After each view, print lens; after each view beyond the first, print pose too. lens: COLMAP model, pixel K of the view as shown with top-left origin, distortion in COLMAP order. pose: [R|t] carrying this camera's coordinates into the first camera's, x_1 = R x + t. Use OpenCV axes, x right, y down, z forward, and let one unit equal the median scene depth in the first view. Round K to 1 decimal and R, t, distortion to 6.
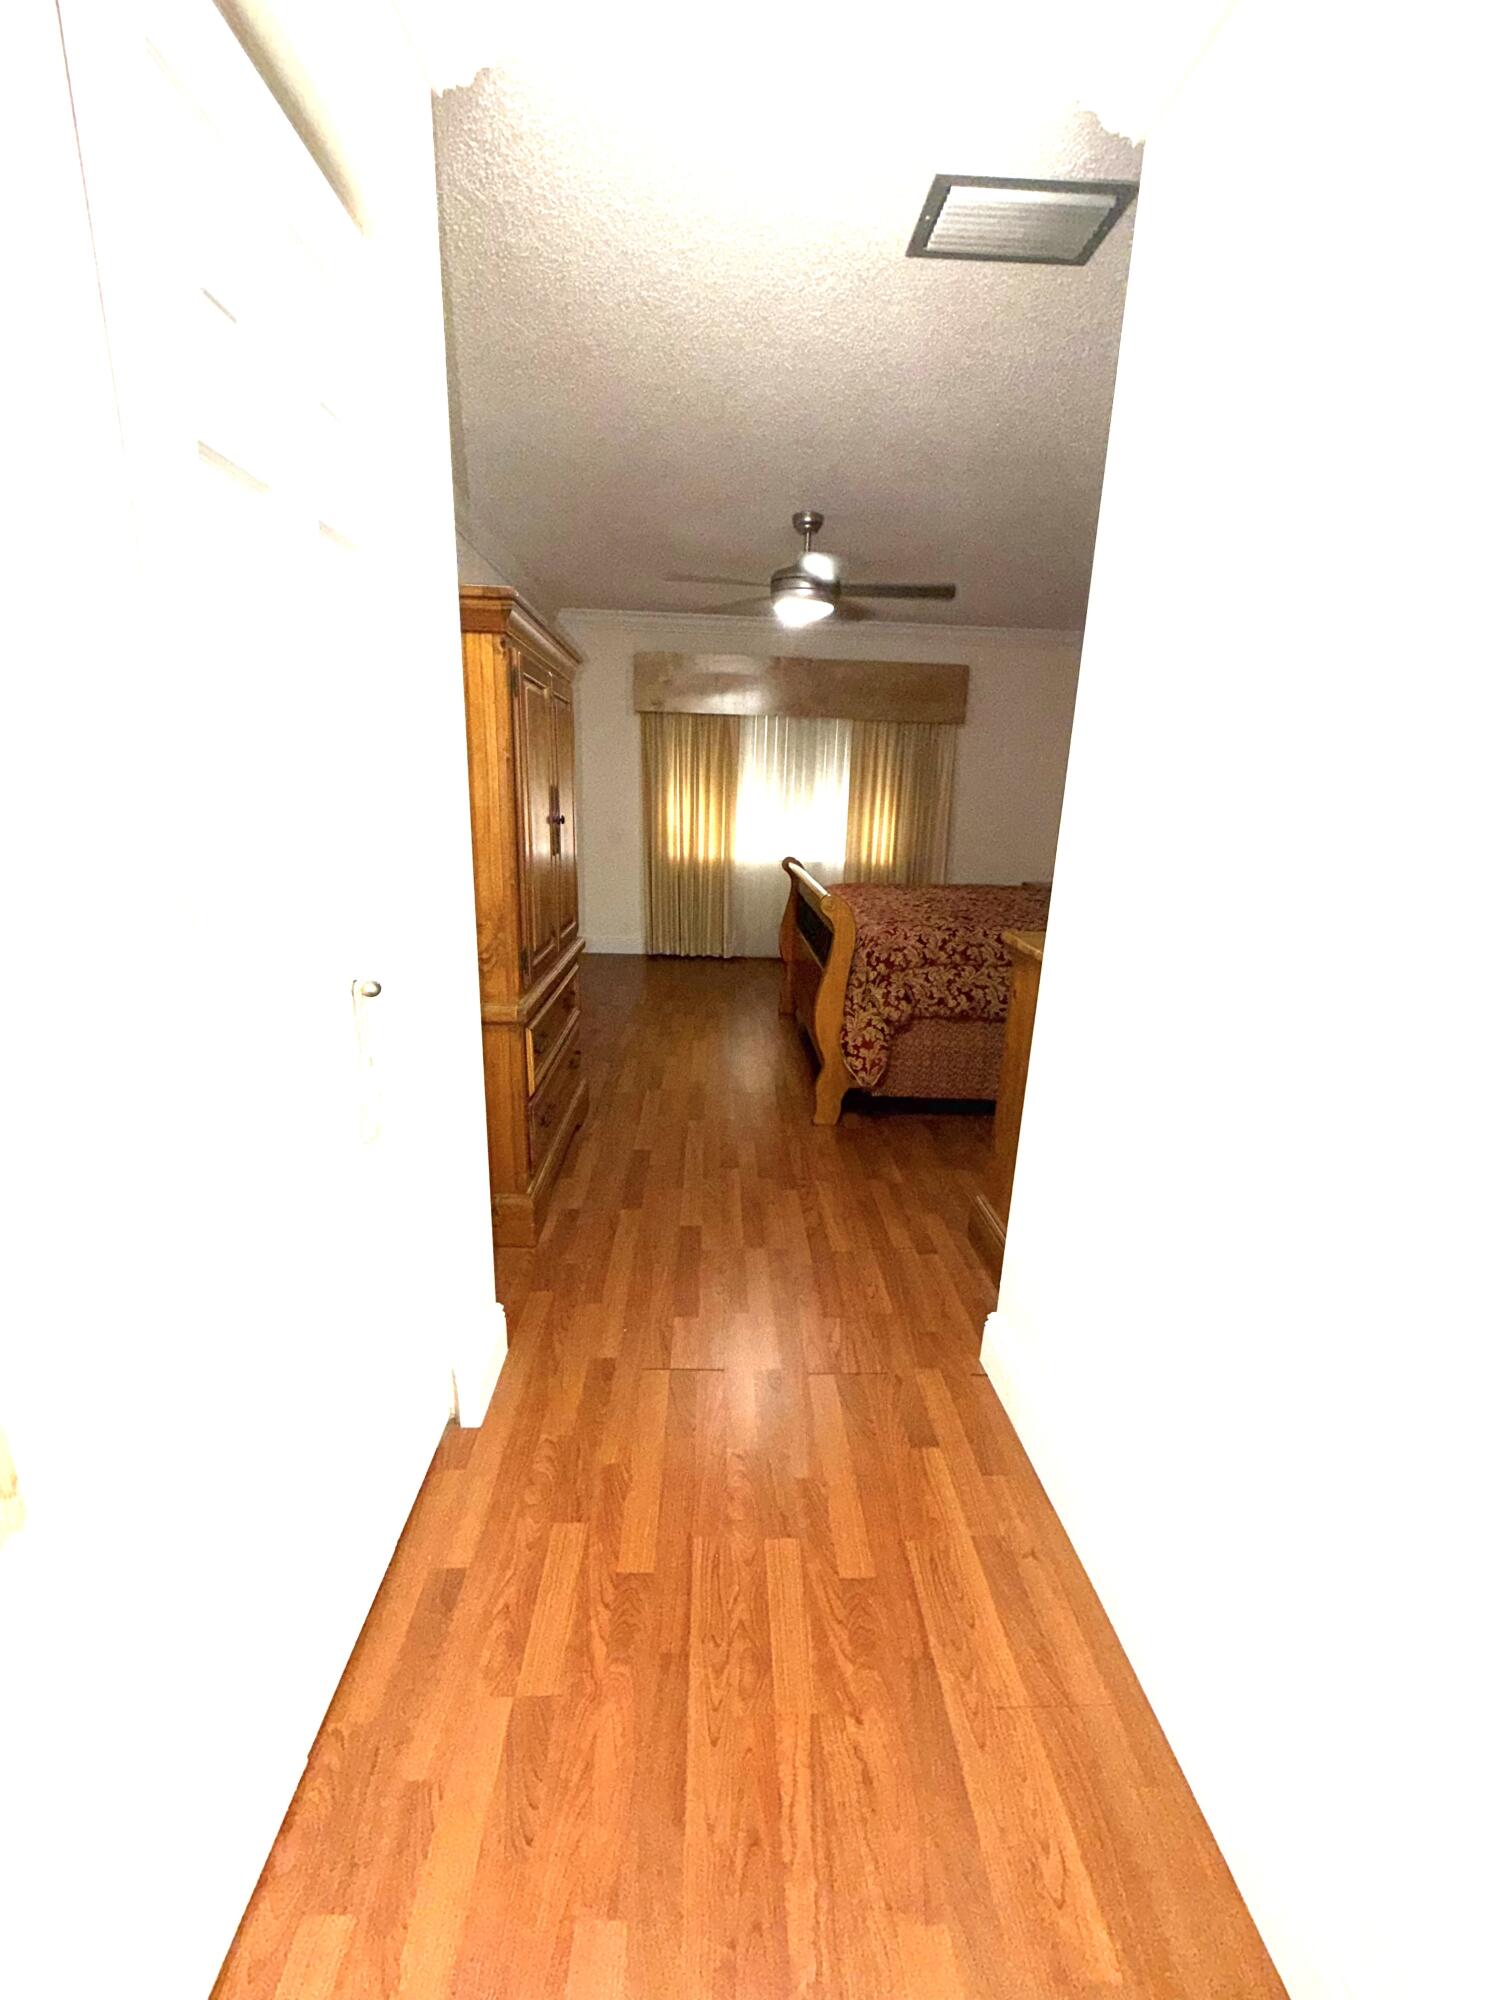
lens RADIAL K [[797.3, 0, 751.9], [0, 797.3, 991.3], [0, 0, 1]] dist [0.000849, 0.000355]
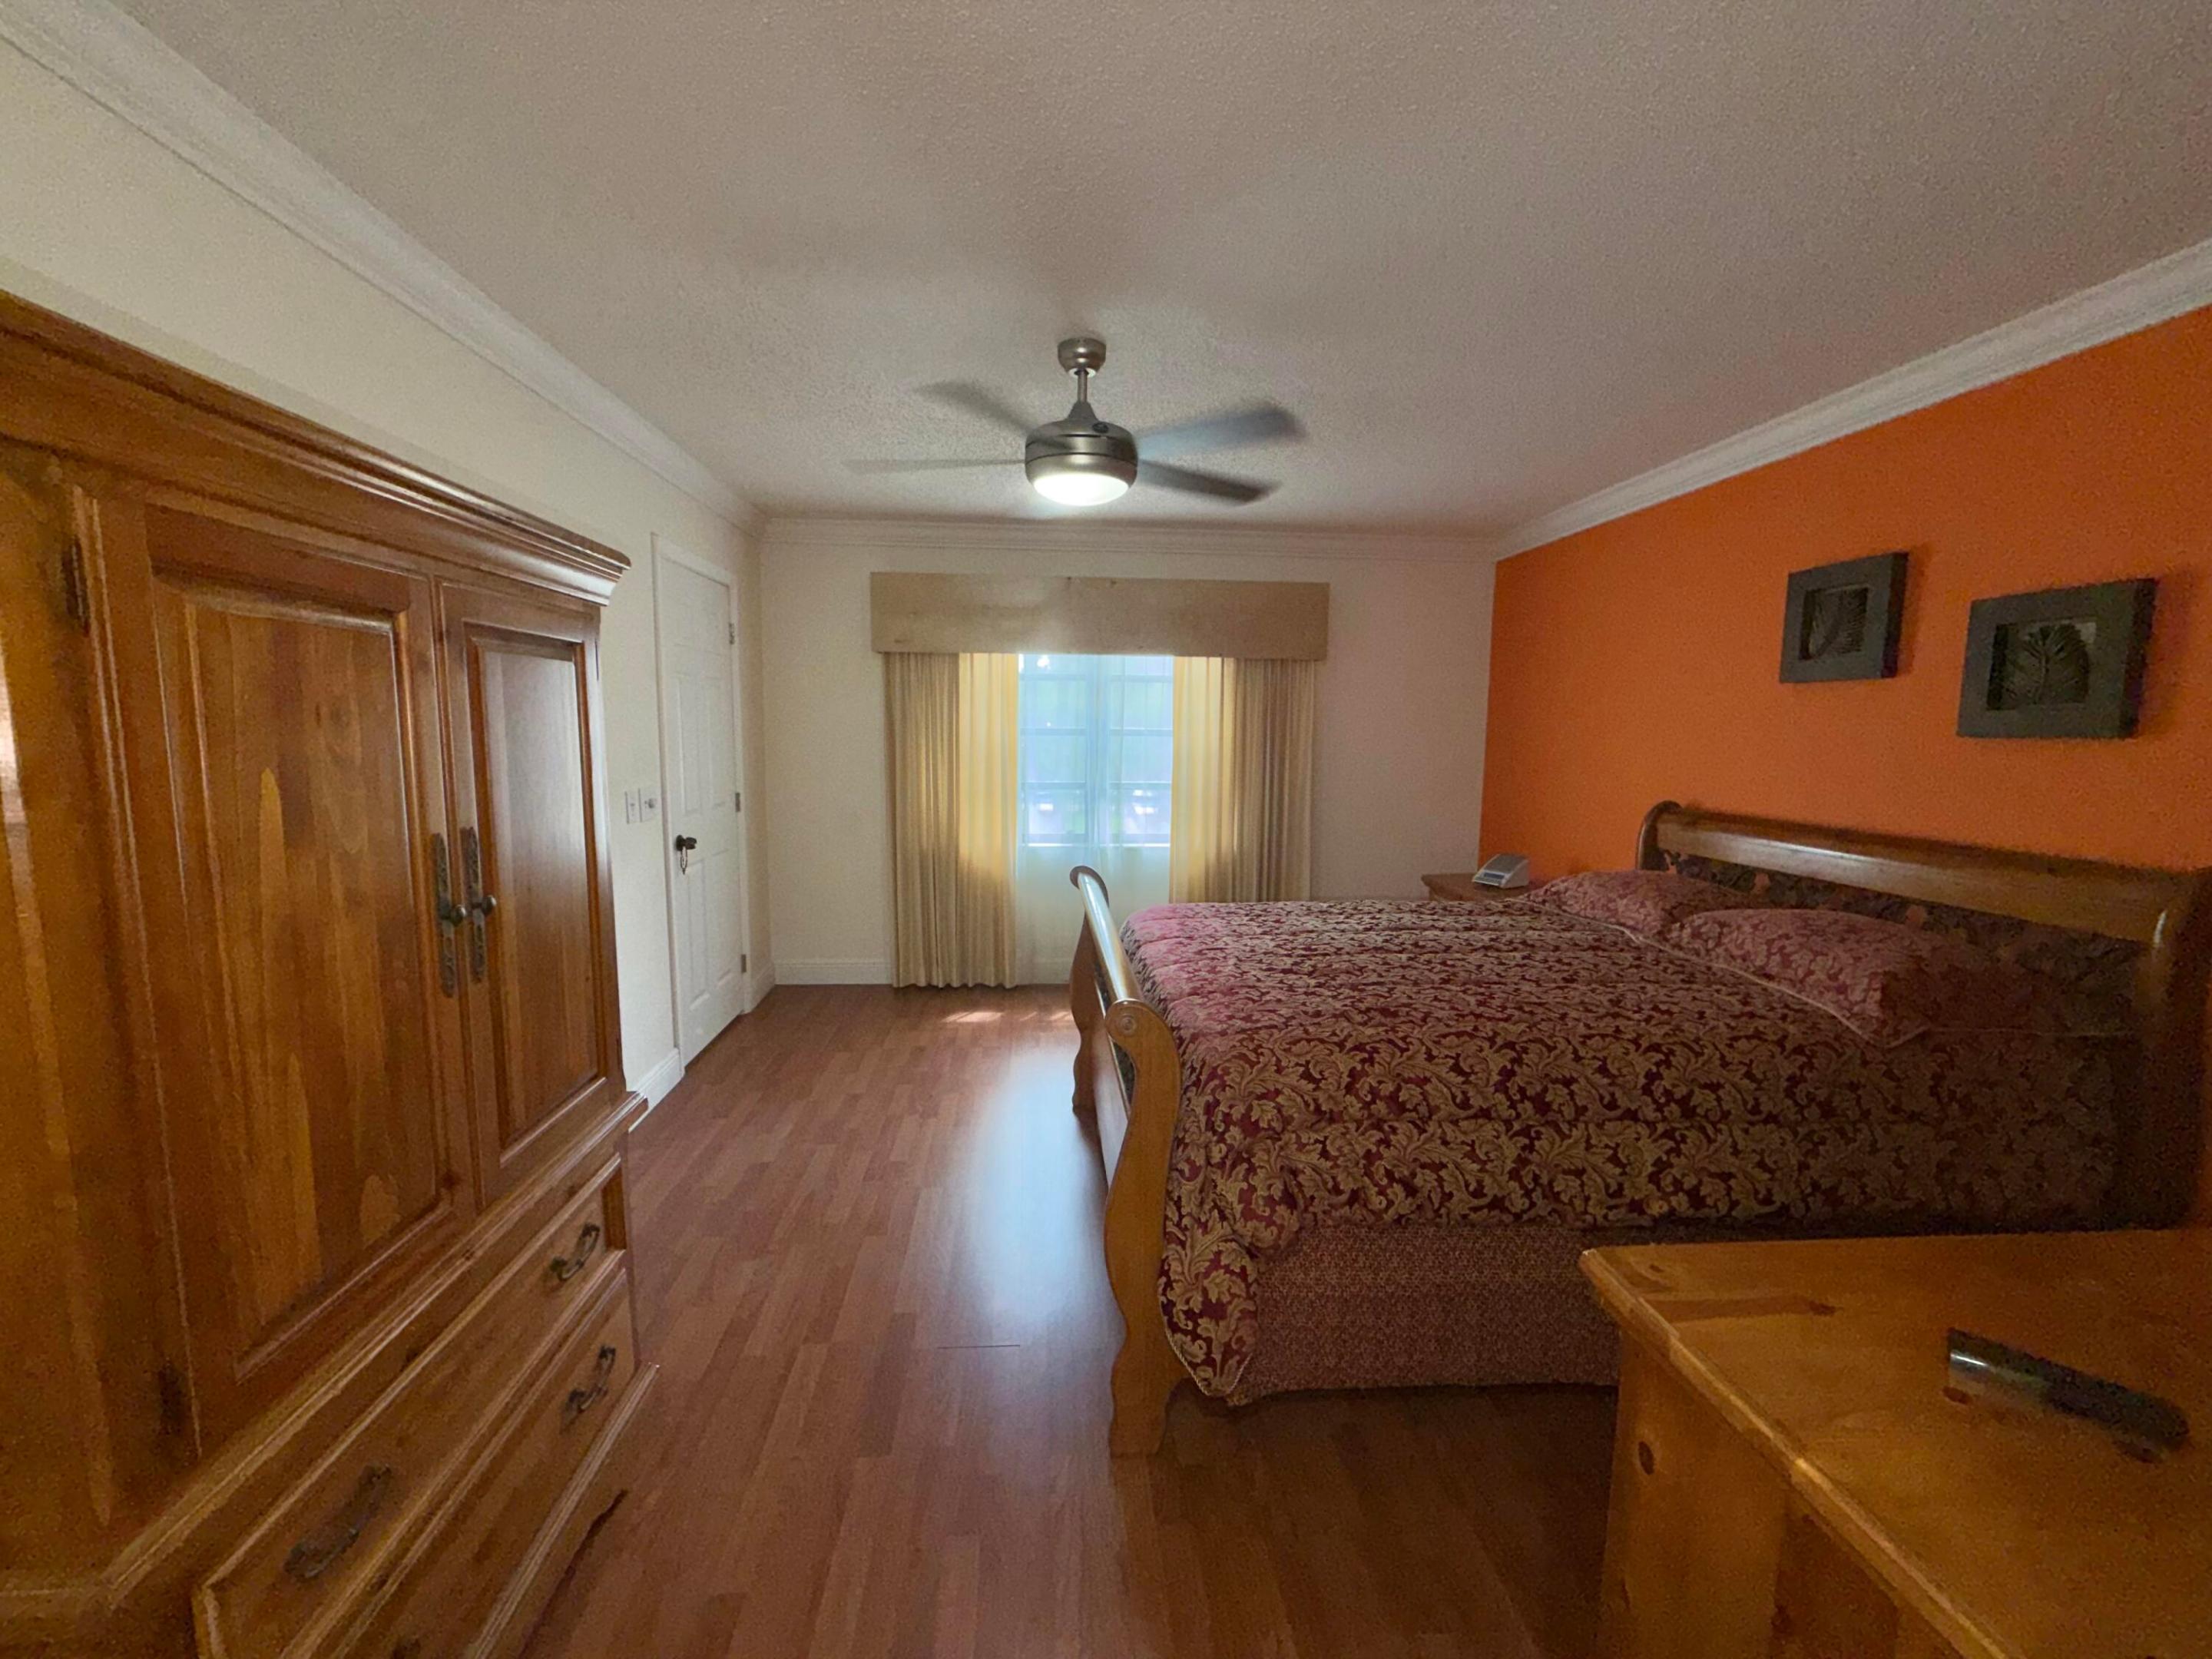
lens RADIAL K [[881.8, 0, 1096.3], [0, 881.8, 830.3], [0, 0, 1]] dist [0.000849, 0.000355]
pose [[0.999536, -0.023638, 0.019205, 0.067885], [0.025957, 0.991018, -0.131184, -0.149445], [-0.015932, 0.131622, 0.991172, 0.417188]]
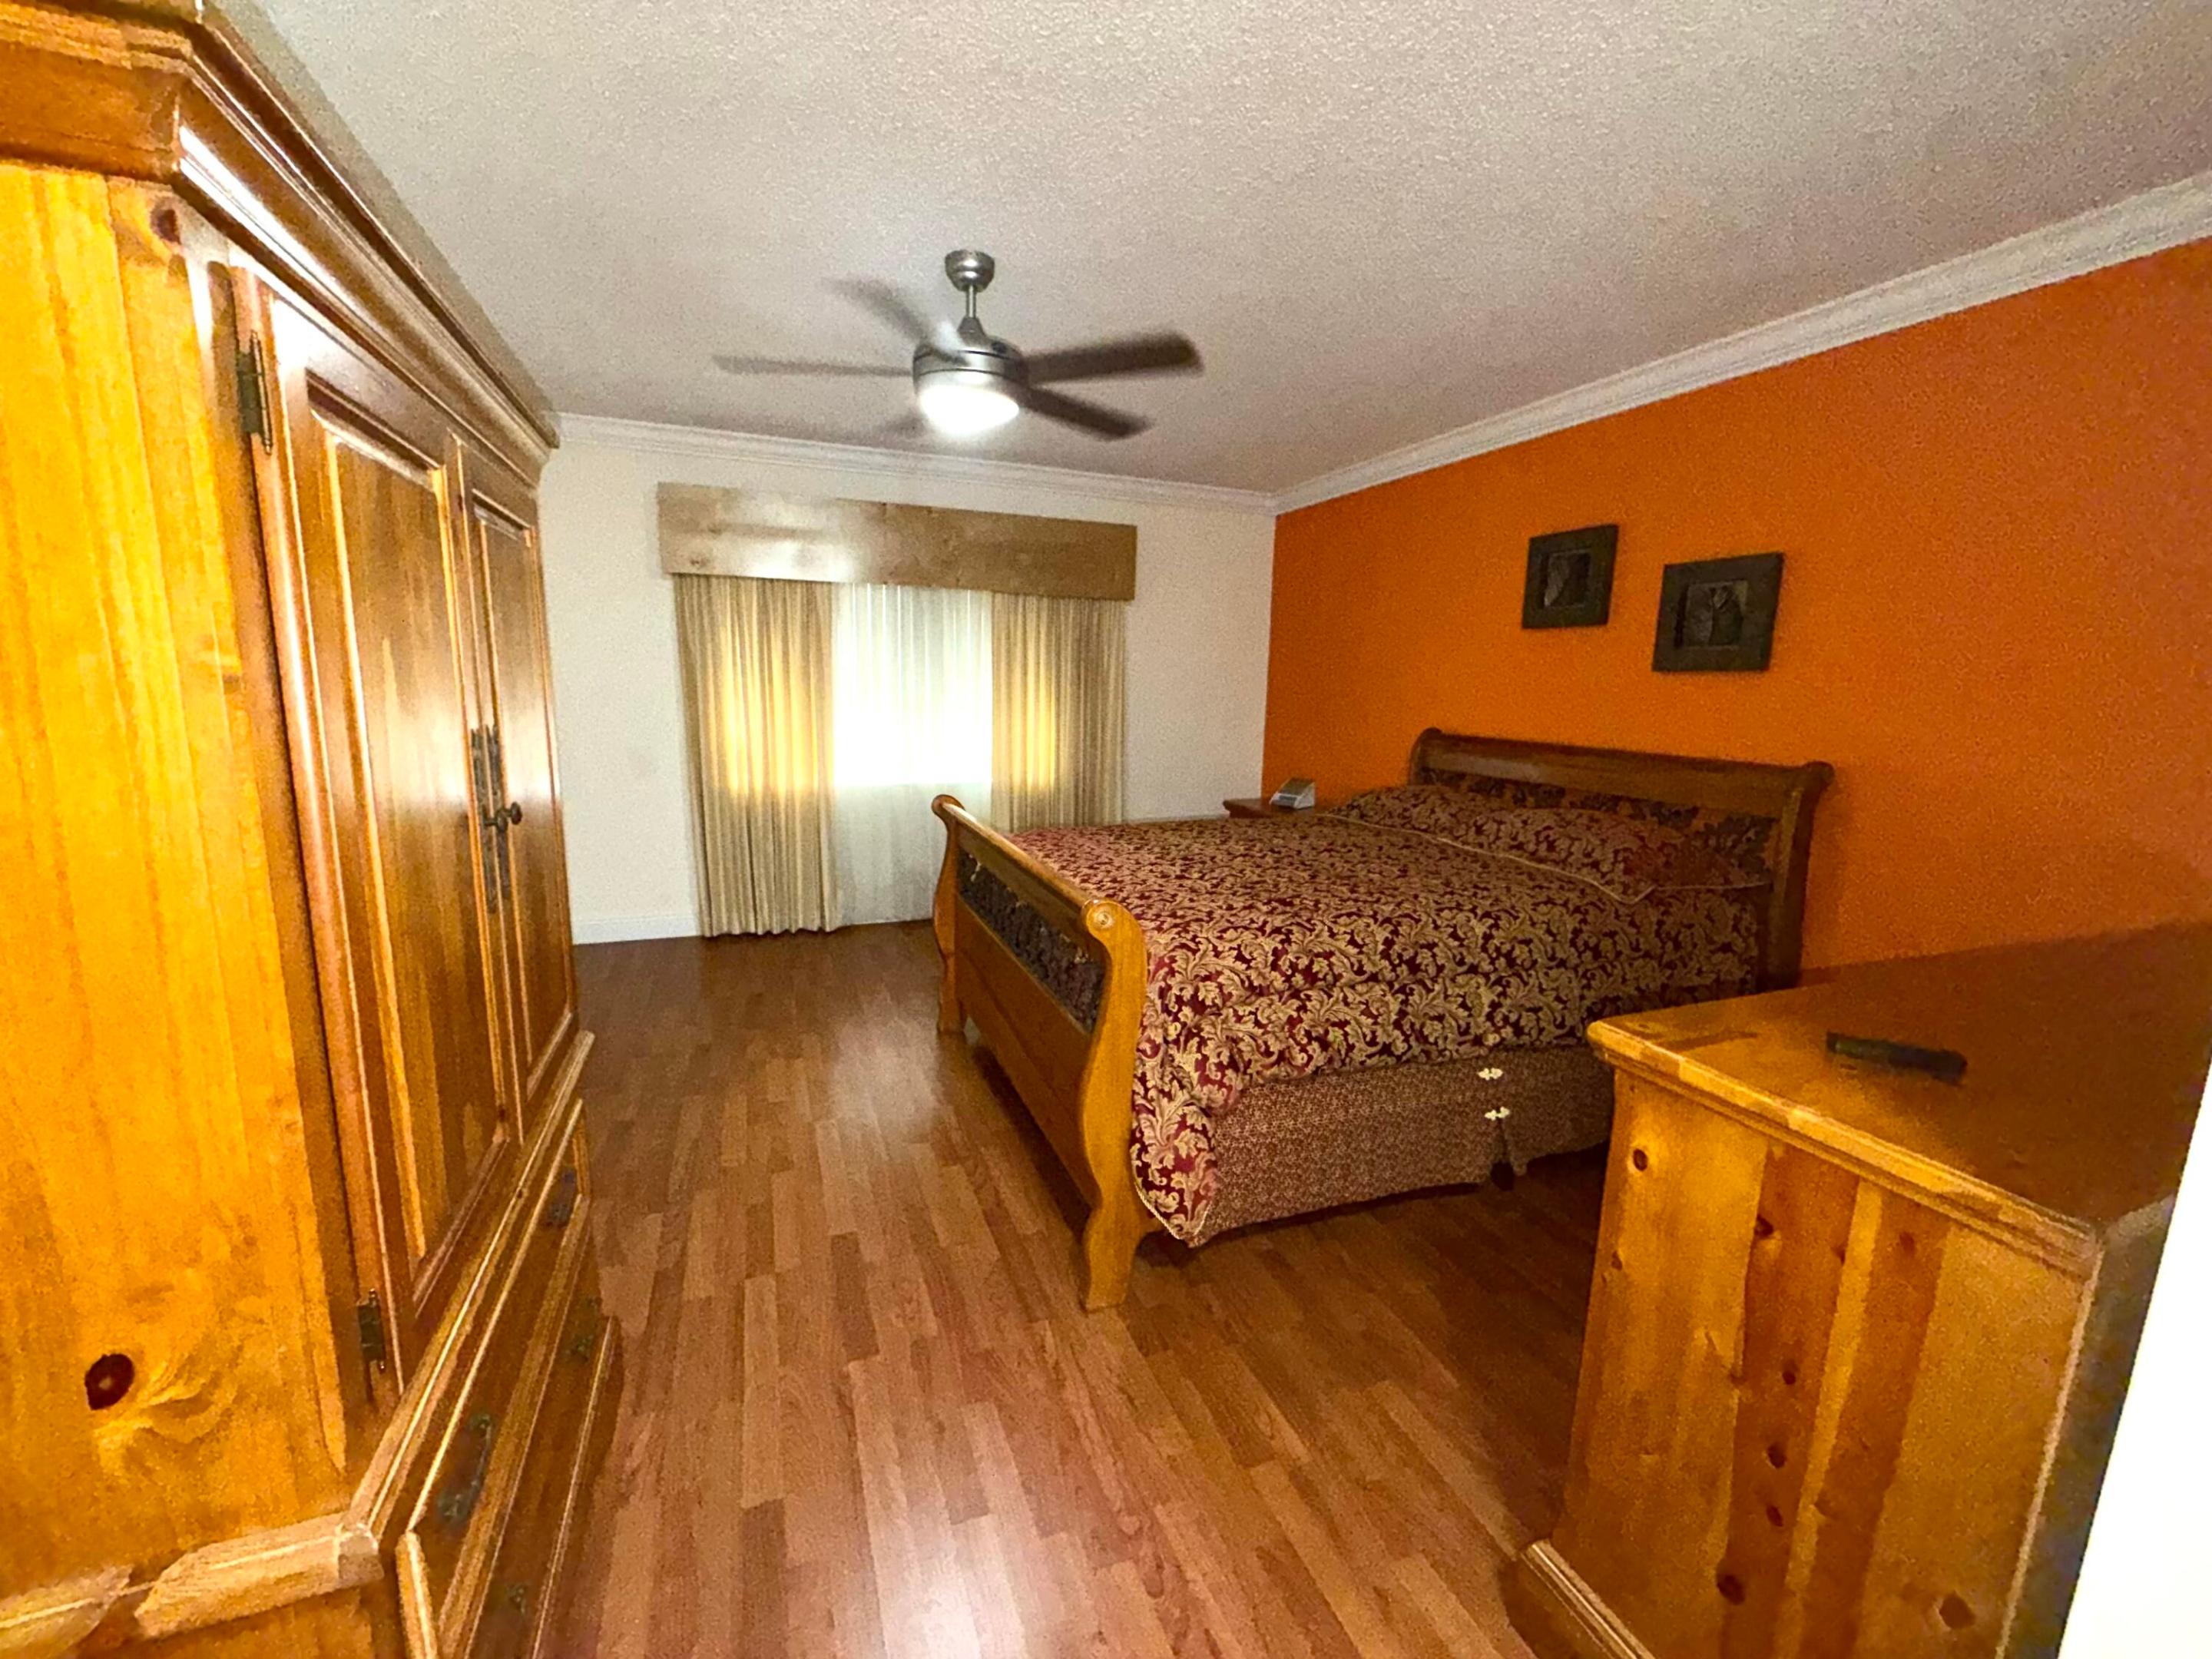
lens RADIAL K [[881.8, 0, 1096.3], [0, 881.8, 830.3], [0, 0, 1]] dist [0.000849, 0.000355]
pose [[0.949591, -0.062885, 0.307121, -0.081832], [0.084524, 0.994752, -0.057658, -0.127836], [-0.301883, 0.080711, 0.949922, 0.410972]]
